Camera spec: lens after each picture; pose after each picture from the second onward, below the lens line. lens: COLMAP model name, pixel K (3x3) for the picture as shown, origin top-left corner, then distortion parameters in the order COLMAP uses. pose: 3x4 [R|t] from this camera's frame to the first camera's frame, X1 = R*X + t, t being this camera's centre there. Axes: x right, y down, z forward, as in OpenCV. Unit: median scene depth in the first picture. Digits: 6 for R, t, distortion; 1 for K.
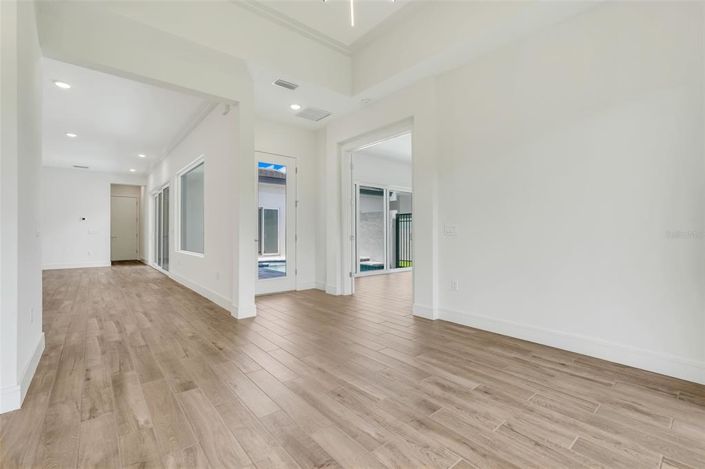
lens RADIAL K [[311.2, 0, 350.8], [0, 311.2, 233.9], [0, 0, 1]] dist [-0.002131, 0.000741]
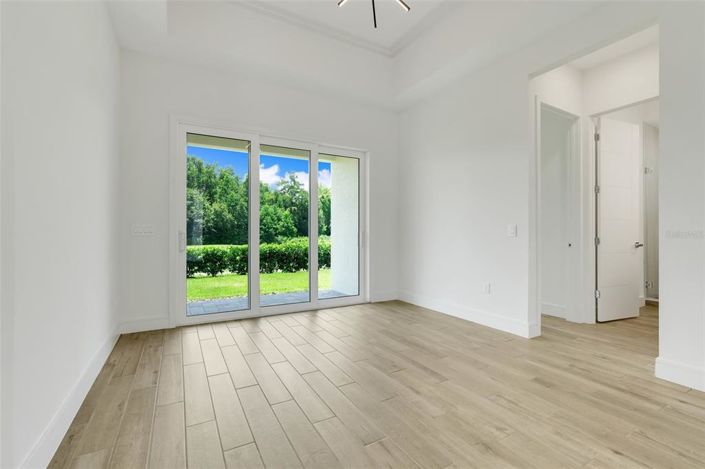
lens RADIAL K [[311.2, 0, 350.8], [0, 311.2, 233.9], [0, 0, 1]] dist [-0.002131, 0.000741]
pose [[-0.982817, -0.003753, 0.184545, -0.082290], [-0.003255, 0.999990, 0.002999, -0.006719], [-0.184554, 0.002347, -0.982820, 2.014717]]
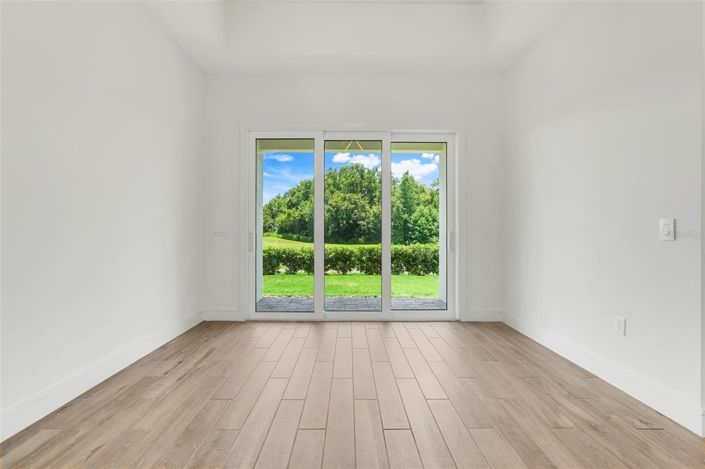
lens RADIAL K [[311.2, 0, 350.8], [0, 311.2, 233.9], [0, 0, 1]] dist [-0.002131, 0.000741]
pose [[-0.771995, -0.005294, 0.635606, -0.437981], [-0.004880, 0.999985, 0.002403, -0.007404], [-0.635609, -0.001247, -0.772010, 1.584223]]
